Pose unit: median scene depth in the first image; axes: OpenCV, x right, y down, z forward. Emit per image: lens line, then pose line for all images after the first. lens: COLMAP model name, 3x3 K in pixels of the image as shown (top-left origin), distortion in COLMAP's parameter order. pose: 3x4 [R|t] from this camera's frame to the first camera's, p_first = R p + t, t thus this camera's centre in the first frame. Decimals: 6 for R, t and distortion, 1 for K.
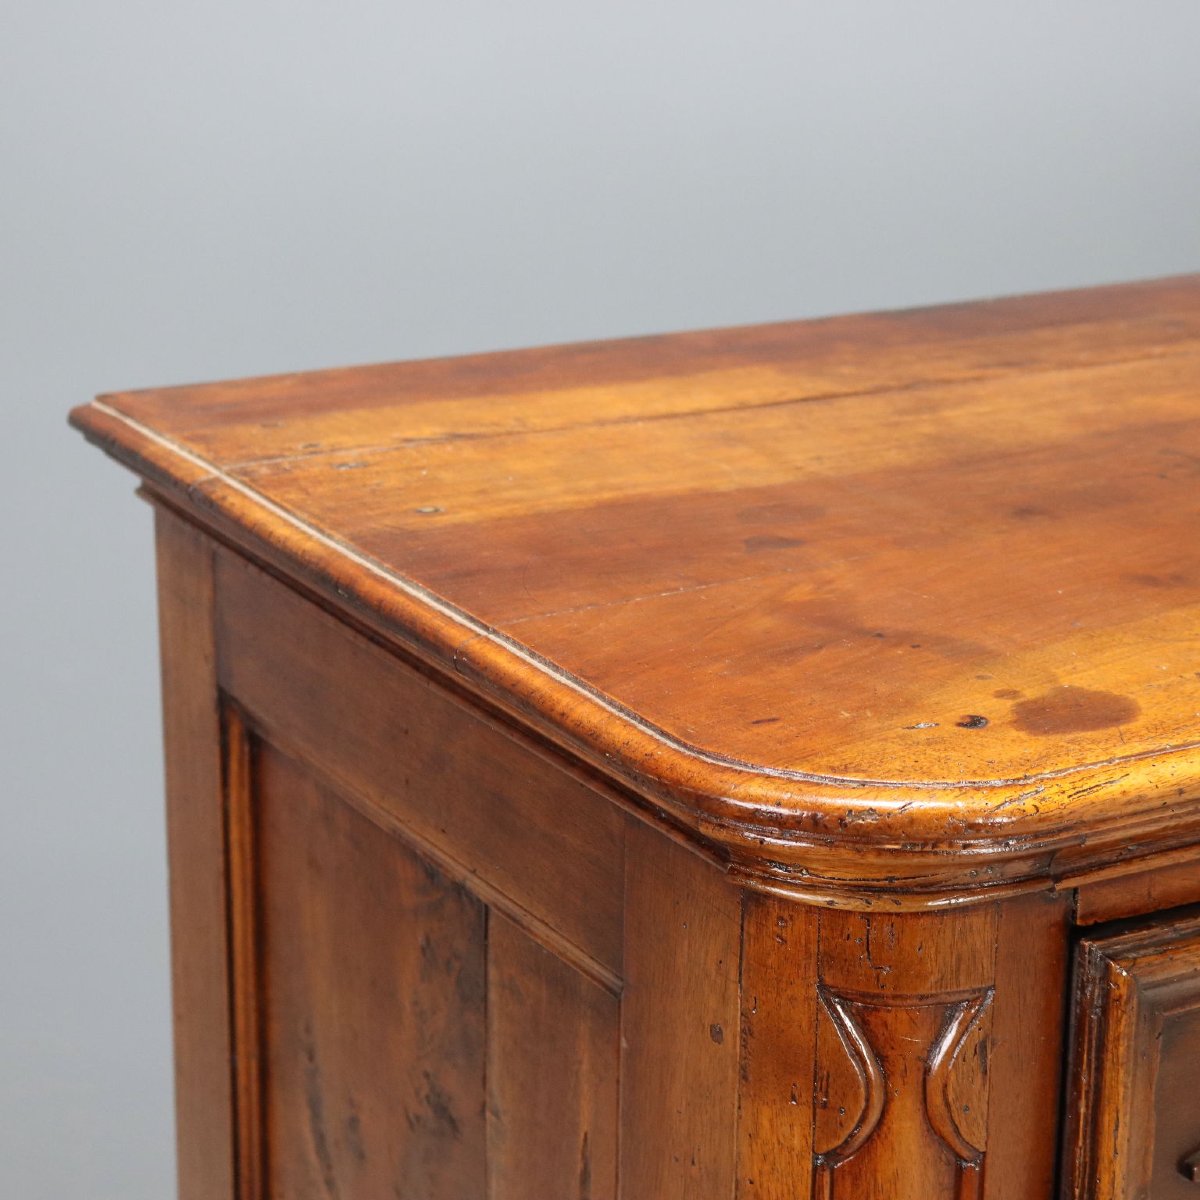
lens RADIAL K [[3042.4, 0, 600.0], [0, 3042.4, 600.0], [0, 0, 1]] dist [0.026041, 0.879322]
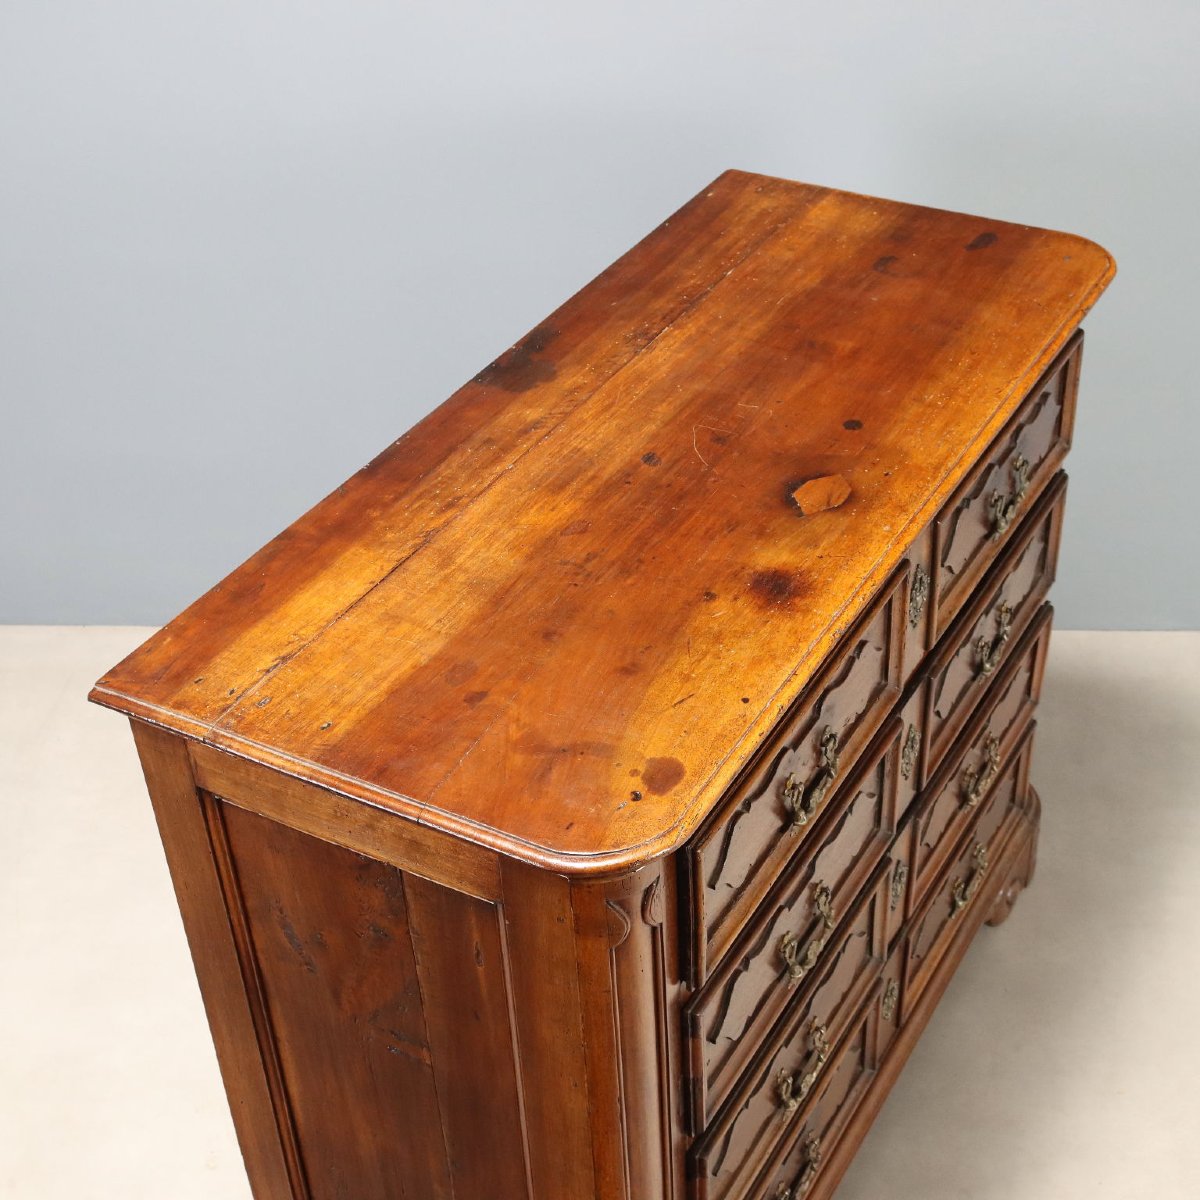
lens RADIAL K [[1845.9, 0, 600.0], [0, 1845.9, 600.0], [0, 0, 1]] dist [-0.014943, -0.006213]
pose [[0.858729, -0.345654, 0.378295, -0.425424], [0.211850, 0.911669, 0.352107, -0.643074], [-0.466587, -0.222222, 0.856104, -0.319448]]
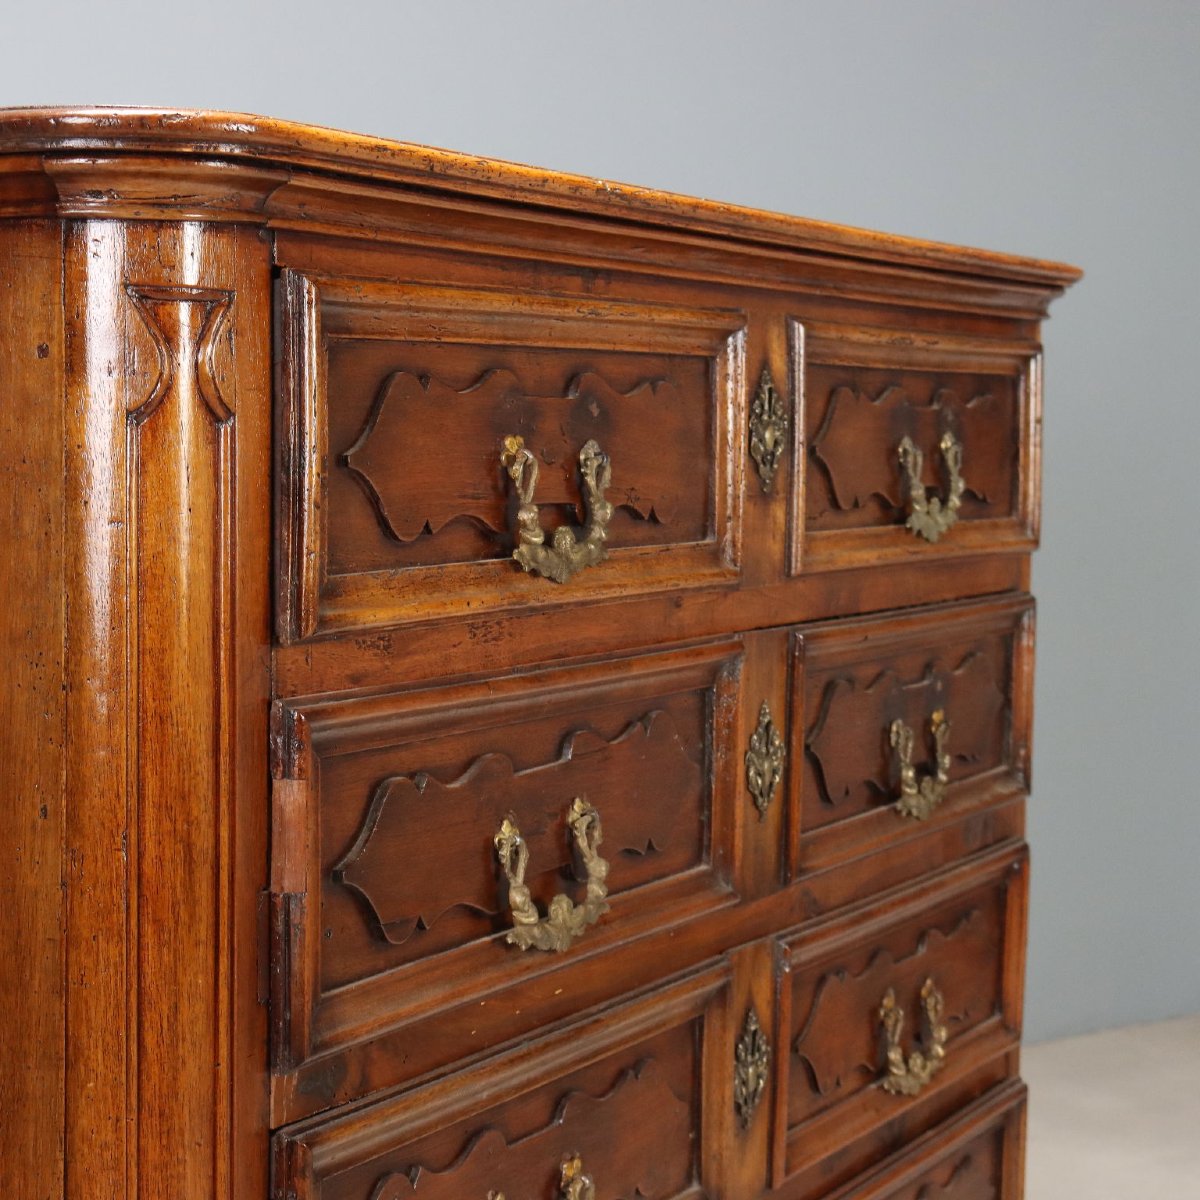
lens RADIAL K [[2458.1, 0, 600.0], [0, 2458.1, 600.0], [0, 0, 1]] dist [-0.036571, 0.363491]
pose [[0.860831, -0.039233, 0.507377, -0.311872], [0.152559, 0.971063, -0.183747, 0.485278], [-0.485486, 0.235580, 0.841906, -0.068753]]
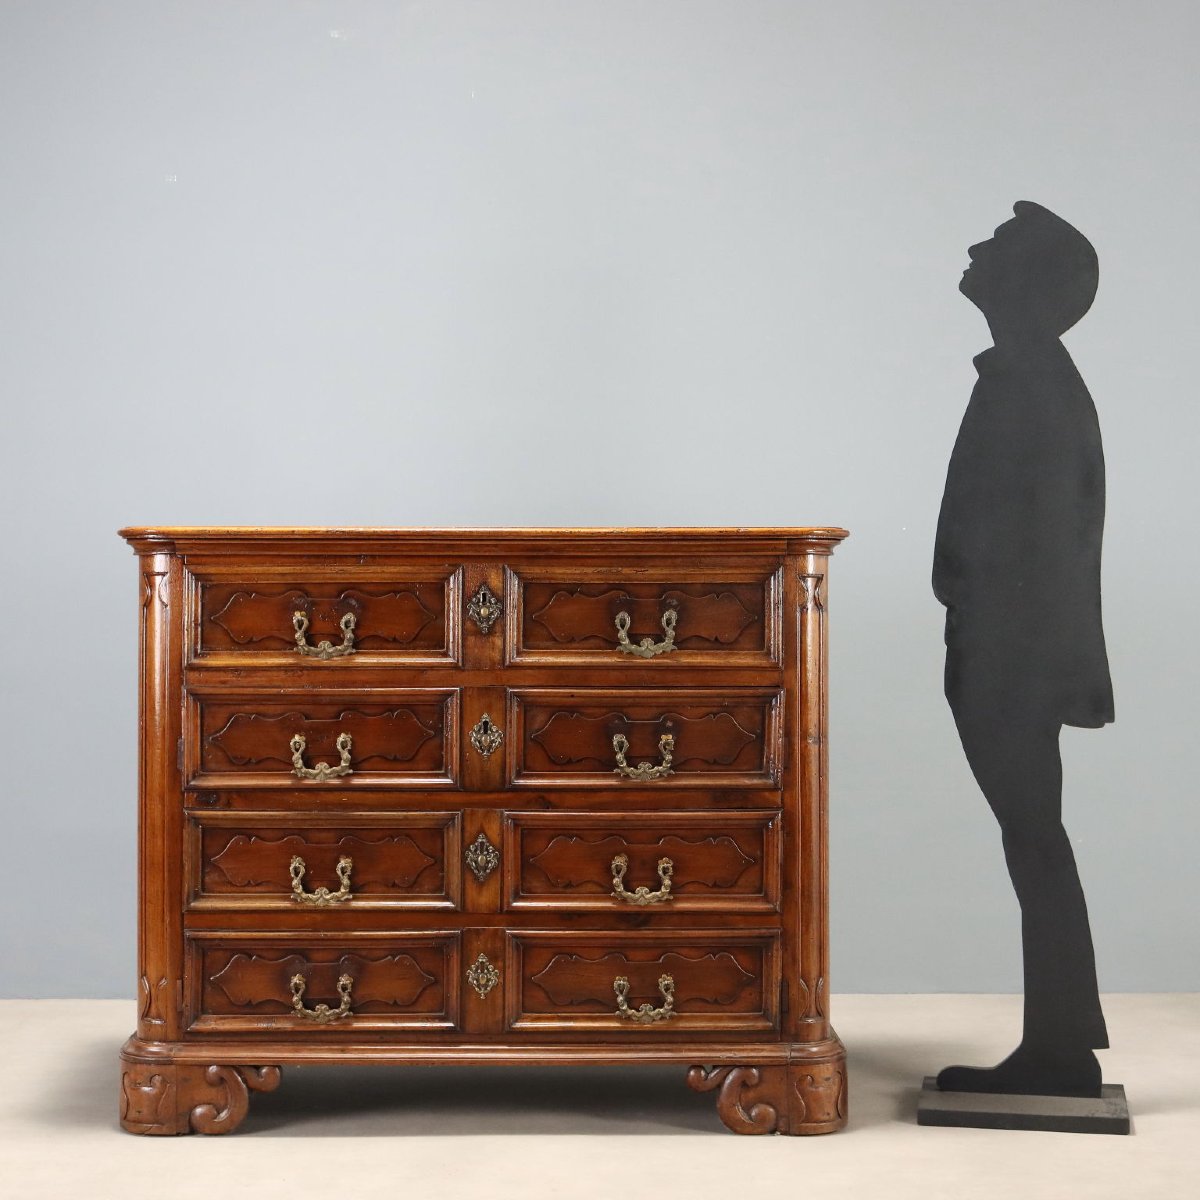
lens RADIAL K [[2510.1, 0, 600.0], [0, 2510.1, 600.0], [0, 0, 1]] dist [-0.039994, 0.401266]
pose [[0.877010, -0.008383, -0.480400, 2.792946], [-0.135879, 0.954705, -0.264717, 1.182652], [0.460859, 0.297436, 0.836146, -2.263686]]
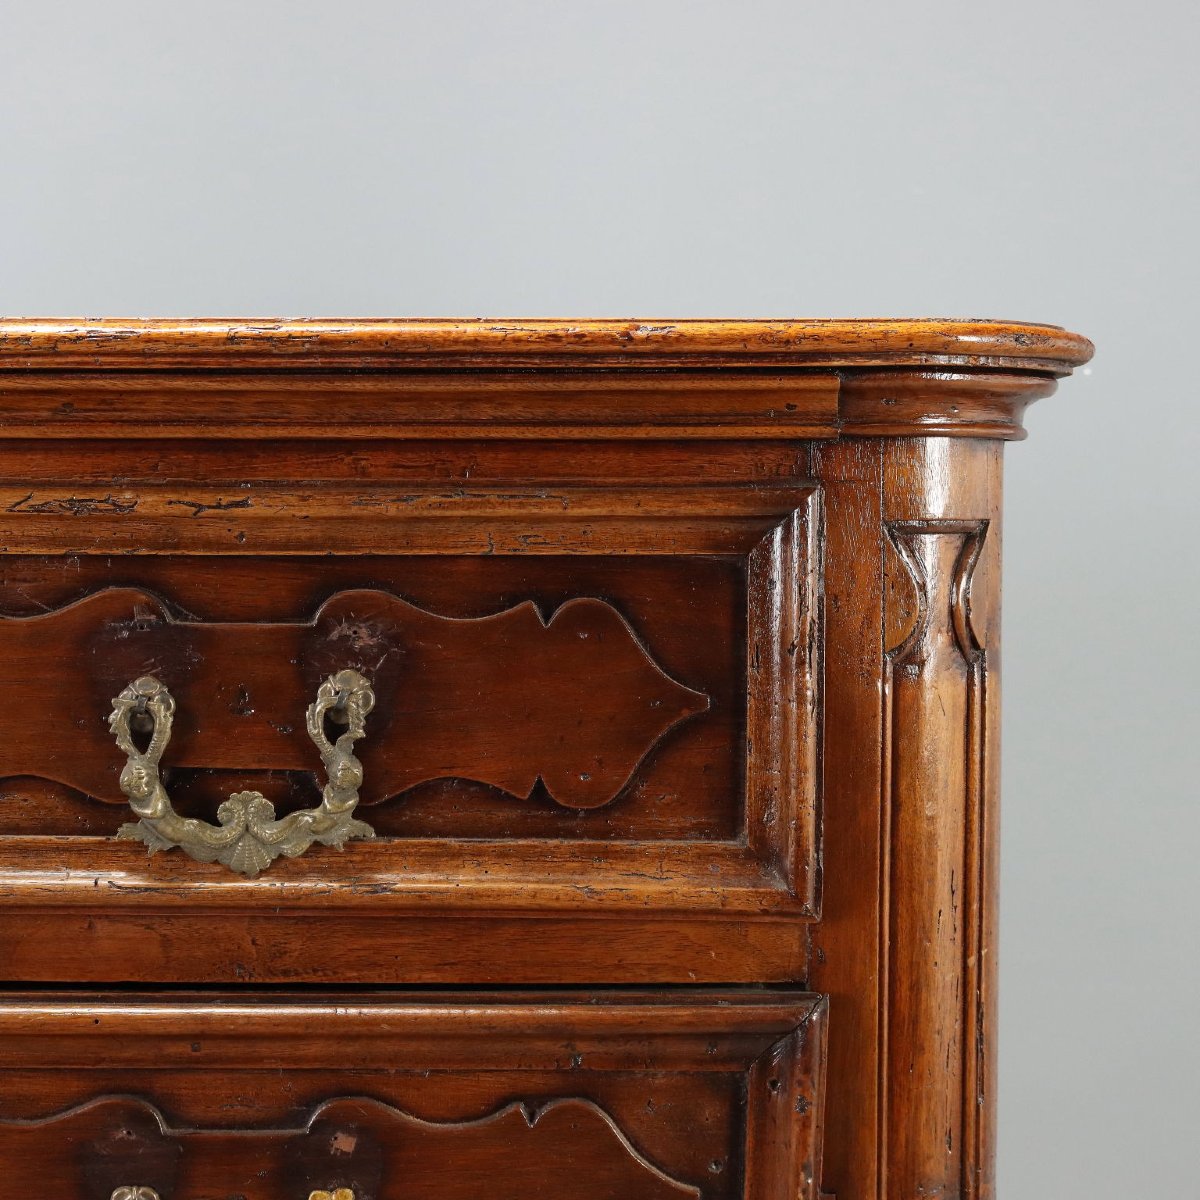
lens RADIAL K [[2510.1, 0, 600.0], [0, 2510.1, 600.0], [0, 0, 1]] dist [-0.039994, 0.401266]
pose [[0.875188, 0.020304, -0.483357, 1.435509], [-0.139932, 0.967036, -0.212747, 0.233504], [0.463104, 0.253831, 0.849179, 0.525486]]
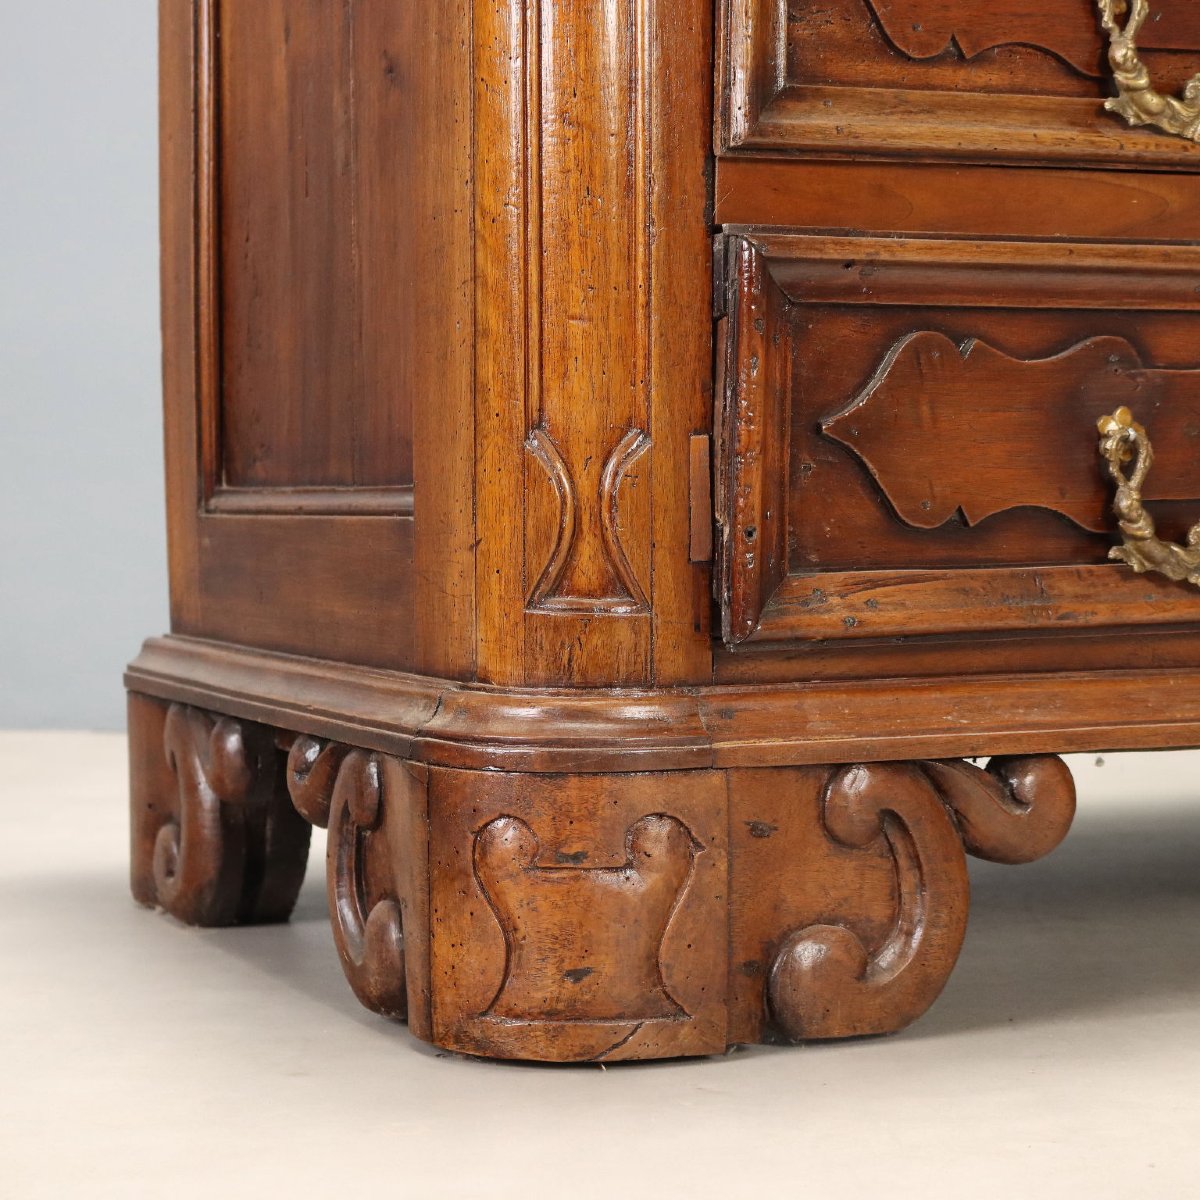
lens RADIAL K [[2825.8, 0, 600.0], [0, 2825.8, 600.0], [0, 0, 1]] dist [-0.010539, 0.114315]
pose [[0.995350, -0.014052, -0.095290, 0.197648], [-0.010862, 0.966616, -0.256000, 1.140259], [0.095706, 0.255845, 0.961969, 0.021462]]
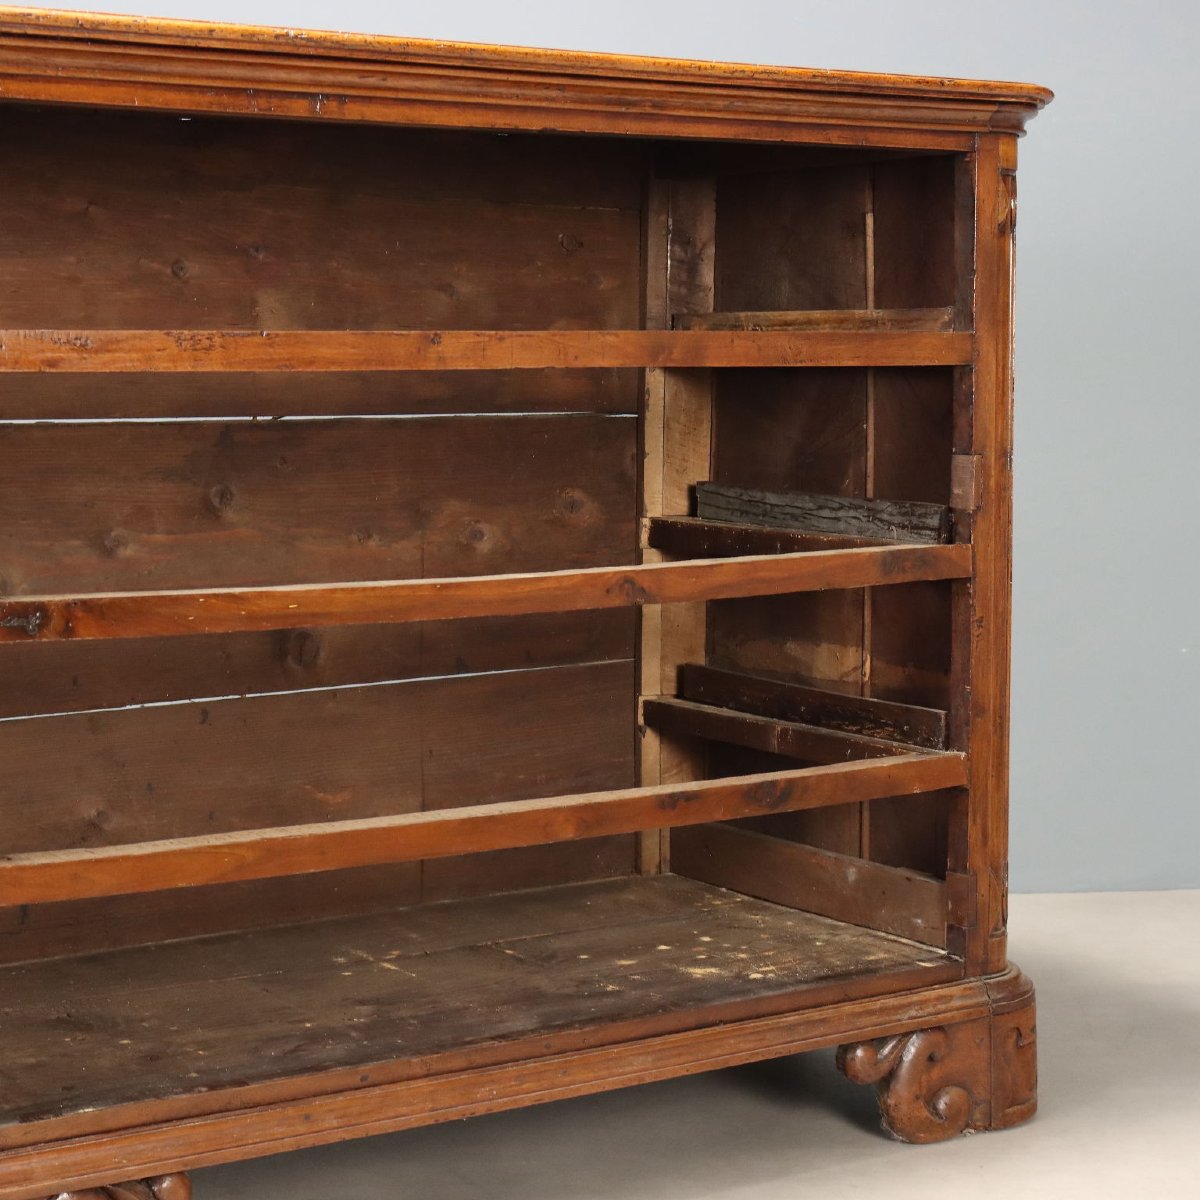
lens RADIAL K [[2593.0, 0, 600.0], [0, 2593.0, 600.0], [0, 0, 1]] dist [0.034808, -0.090309]
pose [[0.996810, -0.018872, 0.077543, 0.460124], [0.034322, 0.978566, -0.203054, 0.874895], [-0.072049, 0.205068, 0.976092, -0.903998]]
